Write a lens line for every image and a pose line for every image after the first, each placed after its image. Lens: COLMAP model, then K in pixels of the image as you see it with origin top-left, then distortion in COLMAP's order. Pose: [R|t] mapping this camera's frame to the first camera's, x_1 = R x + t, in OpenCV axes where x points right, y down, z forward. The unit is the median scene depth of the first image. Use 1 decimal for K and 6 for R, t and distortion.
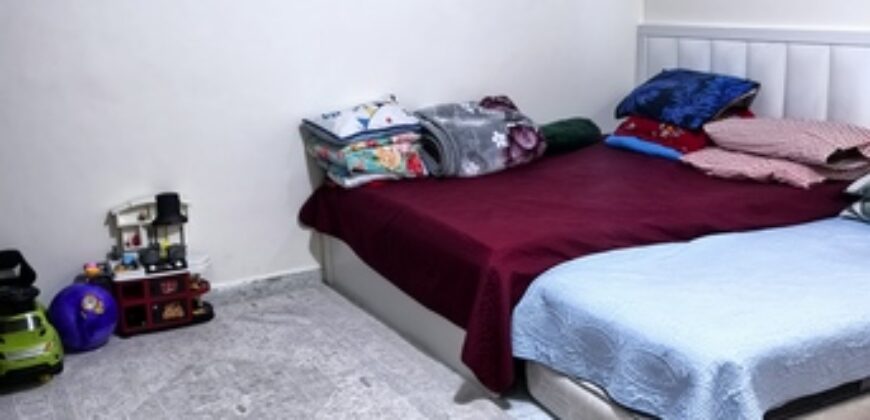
lens RADIAL K [[849.8, 0, 435.0], [0, 849.8, 210.0], [0, 0, 1]] dist [0.004891, -0.160478]
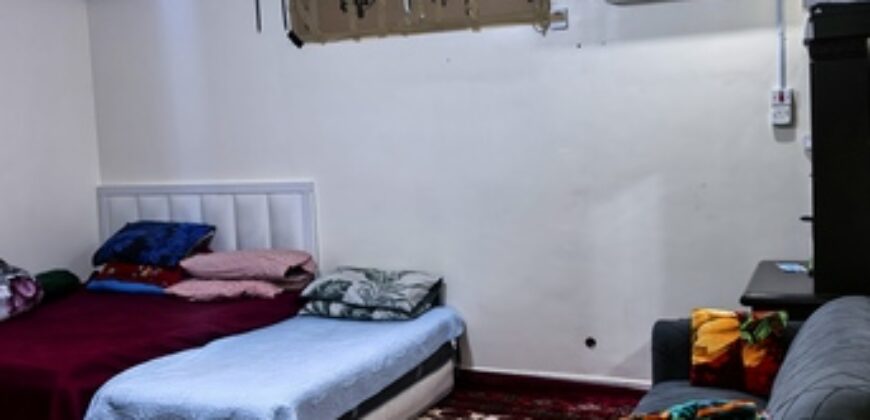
lens RADIAL K [[849.8, 0, 435.0], [0, 849.8, 210.0], [0, 0, 1]] dist [0.004891, -0.160478]
pose [[0.743650, -0.040339, 0.667352, -0.221913], [0.173169, 0.975736, -0.133987, 0.054186], [-0.645754, 0.215204, 0.732591, -0.150571]]
